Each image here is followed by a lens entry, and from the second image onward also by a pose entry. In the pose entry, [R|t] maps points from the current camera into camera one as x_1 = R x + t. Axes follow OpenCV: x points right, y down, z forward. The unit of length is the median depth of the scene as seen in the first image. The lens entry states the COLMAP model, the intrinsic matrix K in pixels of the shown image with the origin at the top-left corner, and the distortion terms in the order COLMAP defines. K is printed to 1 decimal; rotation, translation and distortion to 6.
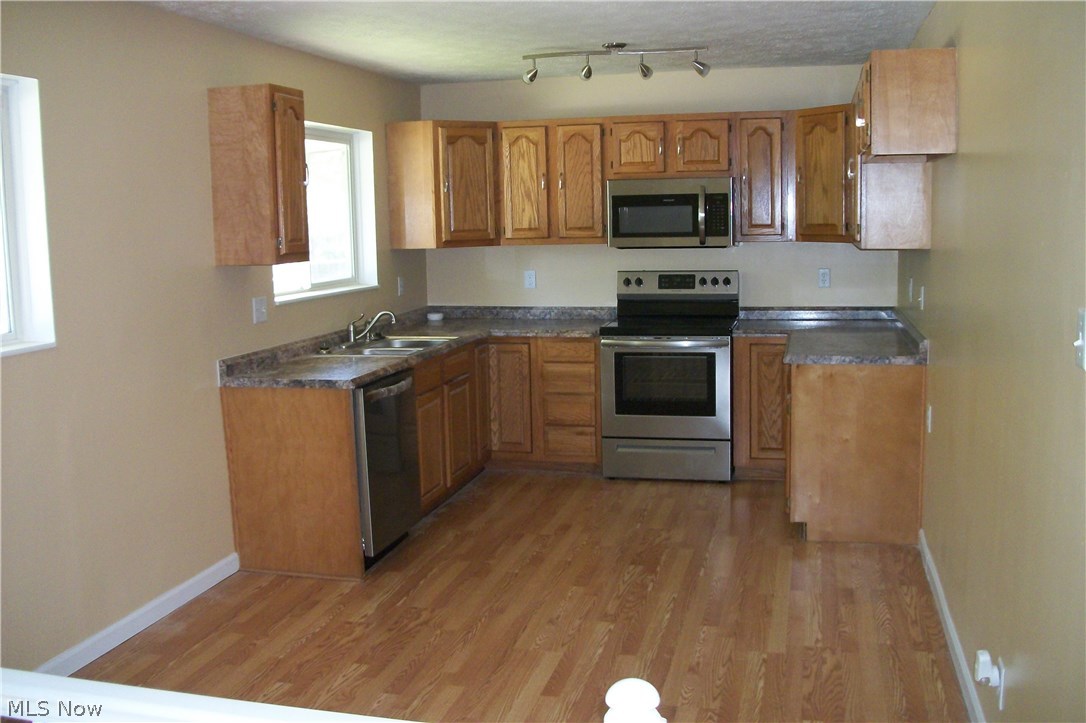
lens RADIAL K [[1050.4, 0, 543.0], [0, 1050.4, 361.5], [0, 0, 1]] dist [-0.112599, -0.005910]
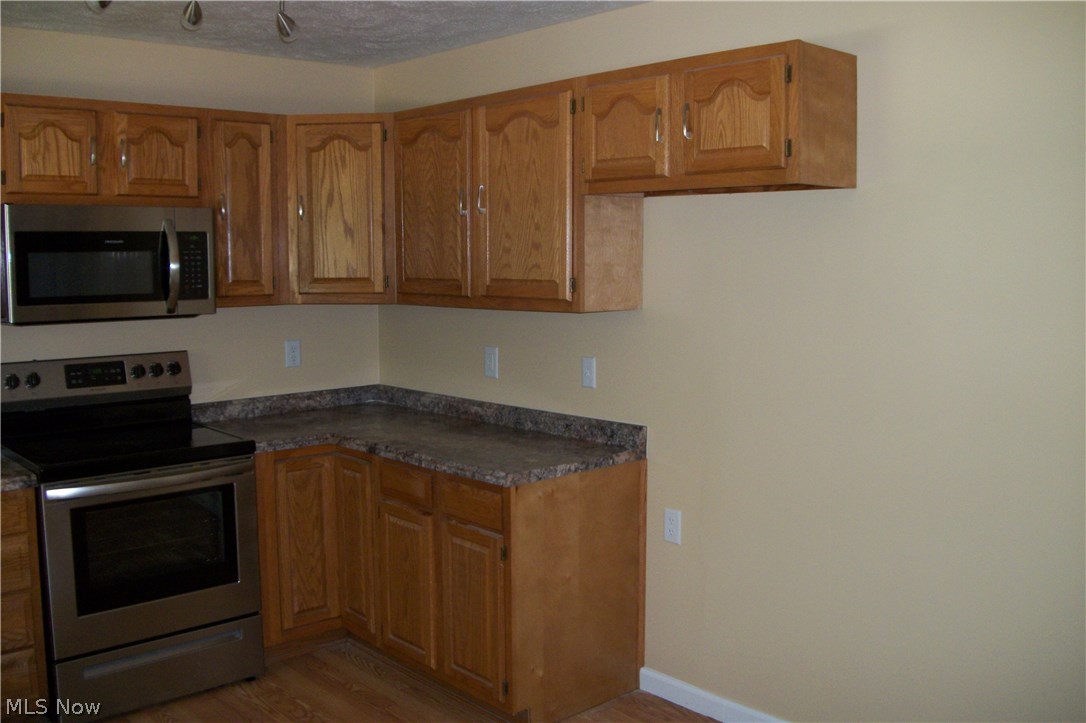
lens RADIAL K [[1050.4, 0, 543.0], [0, 1050.4, 361.5], [0, 0, 1]] dist [-0.112599, -0.005910]
pose [[0.545846, -0.066517, 0.835241, -0.245287], [0.108364, 0.994076, 0.008349, -0.064141], [-0.830849, 0.085953, 0.549820, 0.478871]]
